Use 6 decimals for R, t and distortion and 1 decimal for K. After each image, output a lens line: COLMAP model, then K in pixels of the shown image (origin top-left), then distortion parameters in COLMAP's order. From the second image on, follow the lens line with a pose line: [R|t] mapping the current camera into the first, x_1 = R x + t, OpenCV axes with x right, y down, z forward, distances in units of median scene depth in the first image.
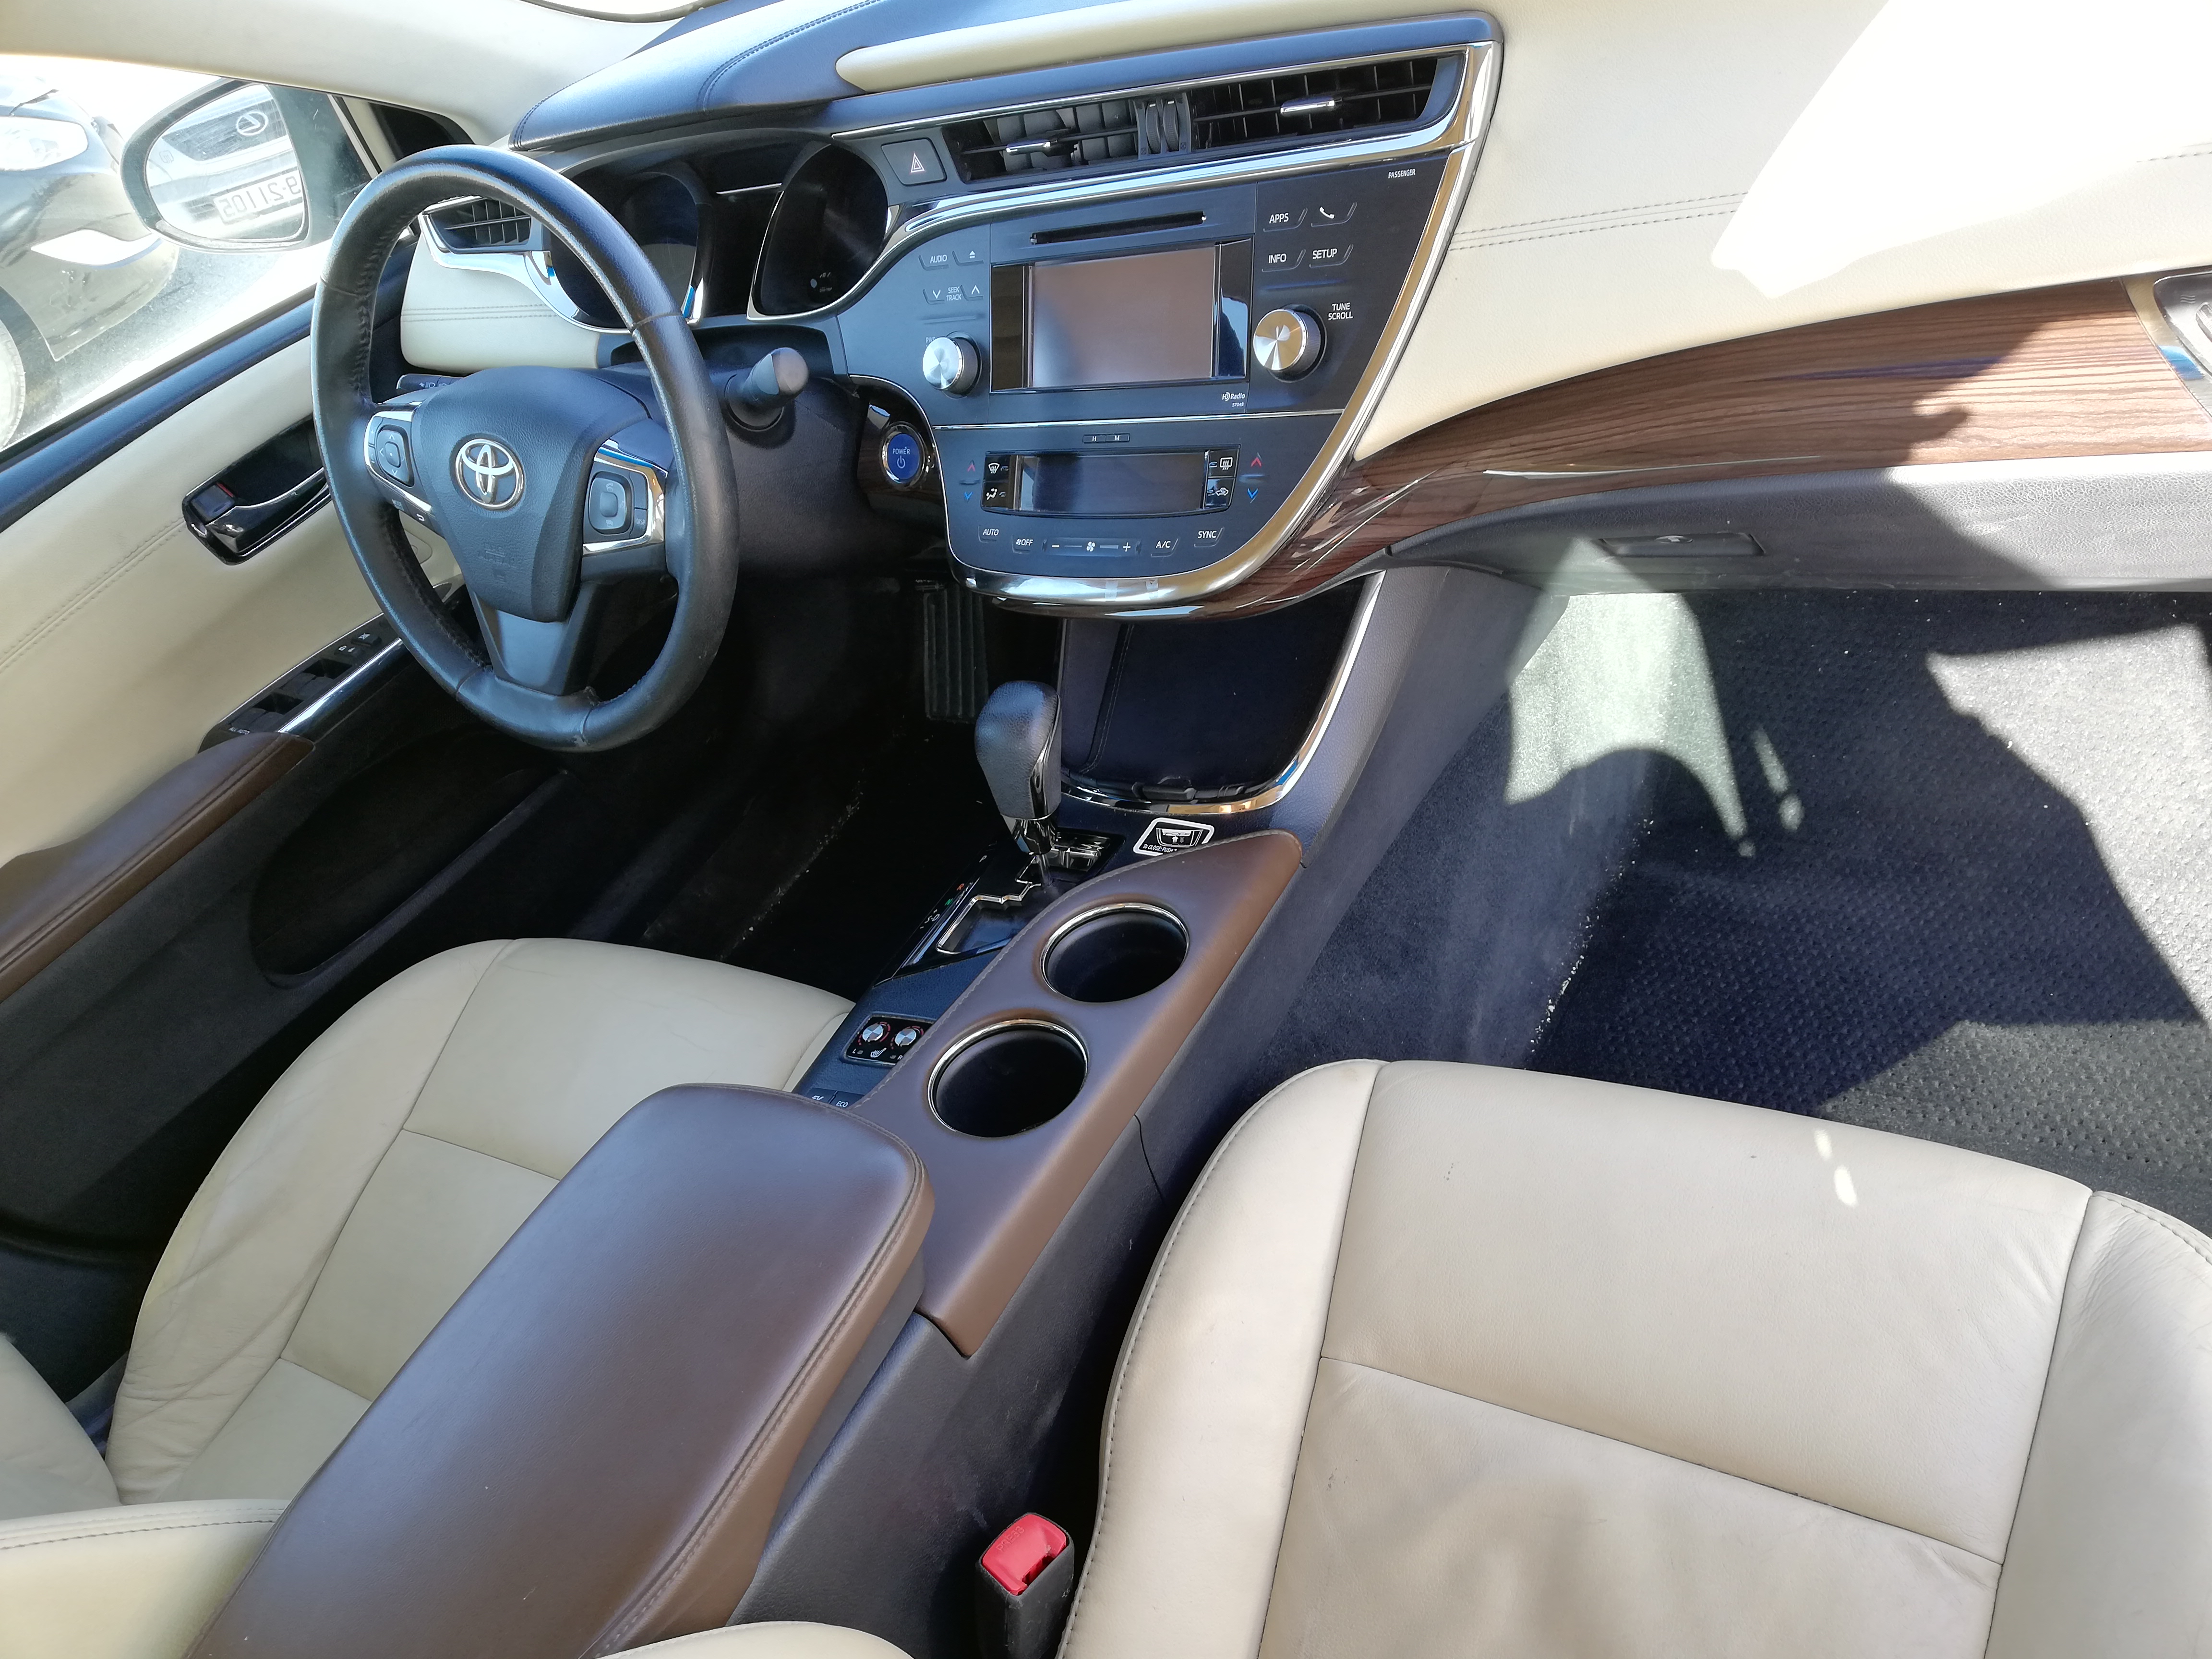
lens RADIAL K [[1679.8, 0, 1099.1], [0, 1679.8, 842.7], [0, 0, 1]] dist [0.049725, -0.080062]
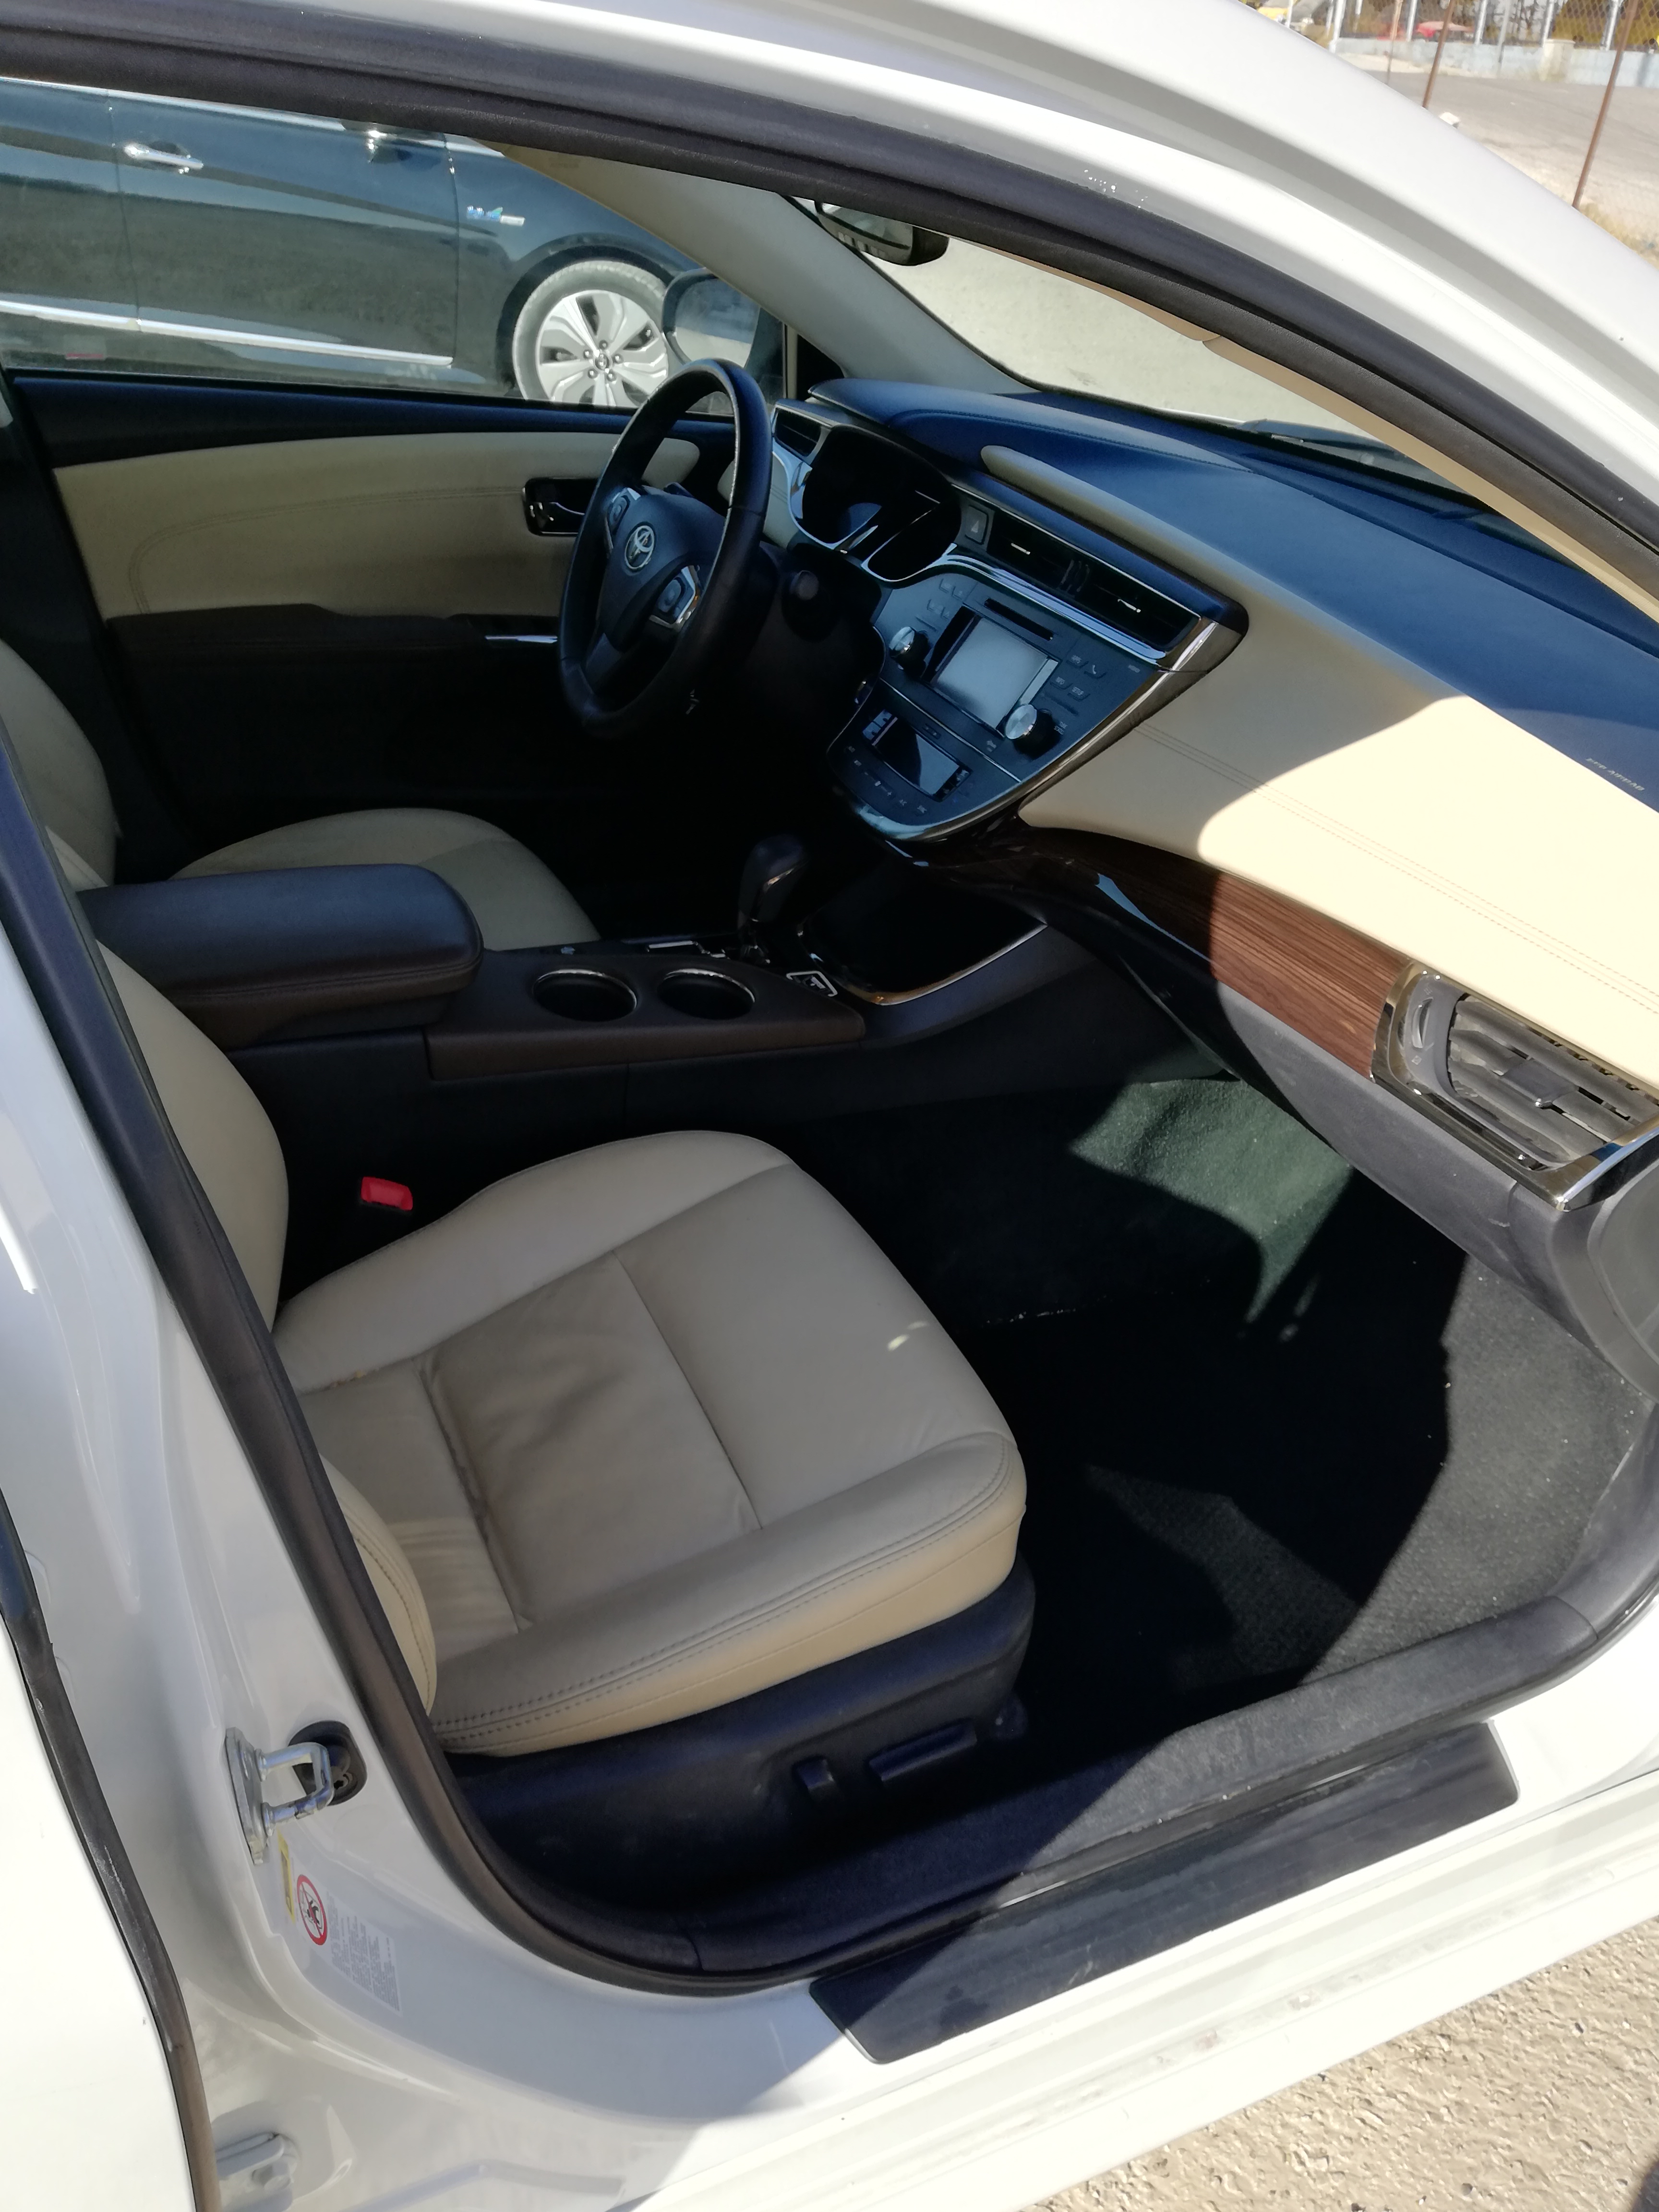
lens RADIAL K [[1699.2, 0, 829.5], [0, 1699.2, 1106.0], [0, 0, 1]] dist [0.003776, -0.000411]
pose [[0.739741, 0.604127, -0.296333, 0.527641], [-0.621487, 0.782228, 0.043282, 0.008141], [0.257947, 0.152150, 0.954104, -0.359233]]
